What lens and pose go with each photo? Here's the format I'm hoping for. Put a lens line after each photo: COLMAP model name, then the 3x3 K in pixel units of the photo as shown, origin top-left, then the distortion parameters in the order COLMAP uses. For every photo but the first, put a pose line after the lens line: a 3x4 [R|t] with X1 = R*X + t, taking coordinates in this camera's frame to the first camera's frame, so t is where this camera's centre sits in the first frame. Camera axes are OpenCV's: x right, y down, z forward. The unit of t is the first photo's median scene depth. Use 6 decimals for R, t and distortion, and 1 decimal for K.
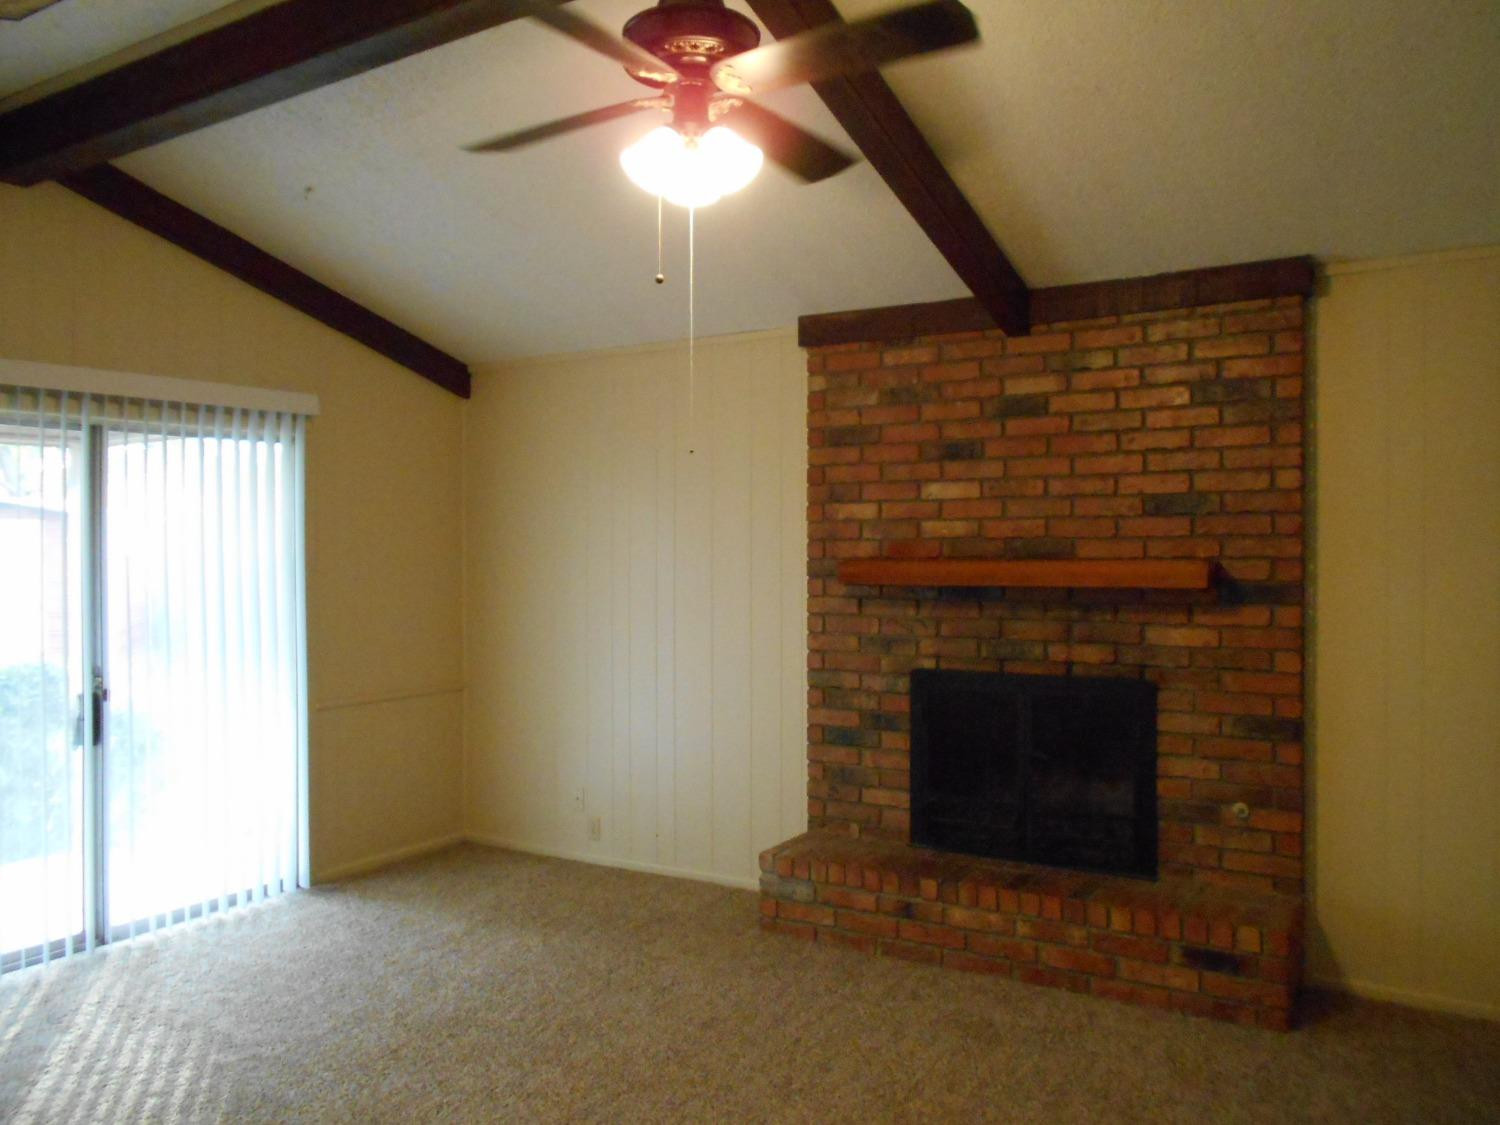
lens RADIAL K [[1206.2, 0, 750.0], [0, 1206.2, 562.5], [0, 0, 1]] dist [-0.006617, -0.001094]
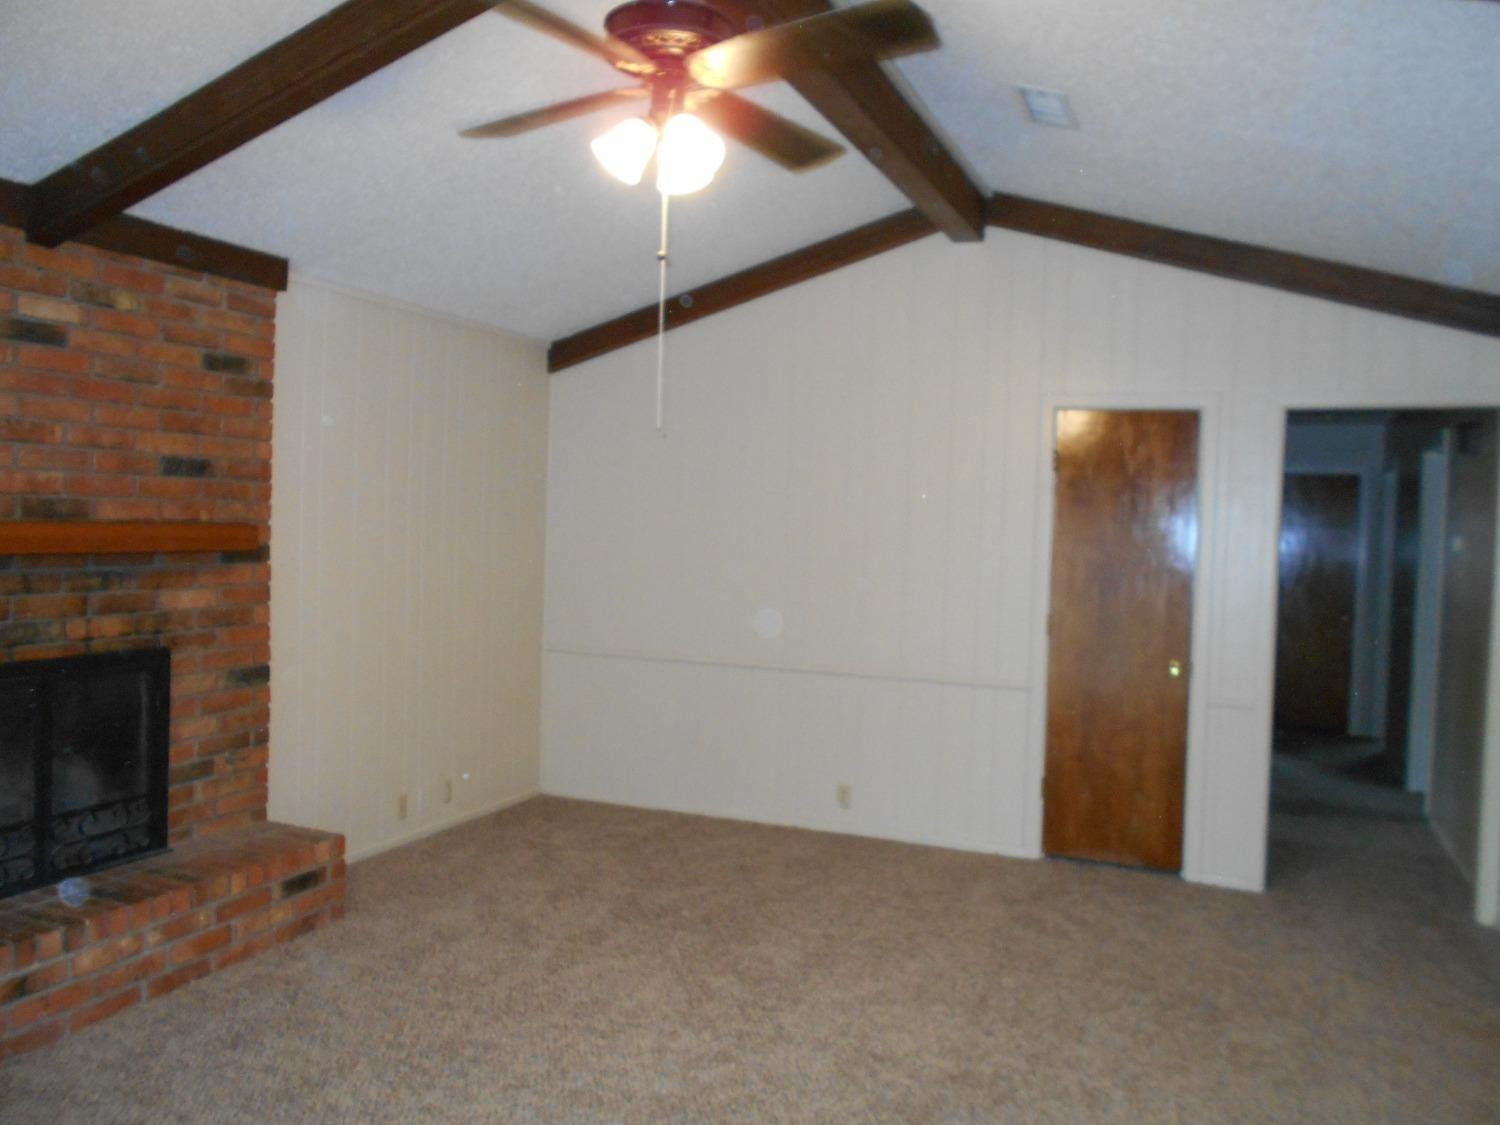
lens RADIAL K [[1206.2, 0, 750.0], [0, 1206.2, 562.5], [0, 0, 1]] dist [-0.006617, -0.001094]
pose [[-0.159068, -0.033522, 0.986698, -0.698678], [-0.022039, 0.999295, 0.030397, -0.008918], [-0.987022, -0.016910, -0.159695, 0.702365]]
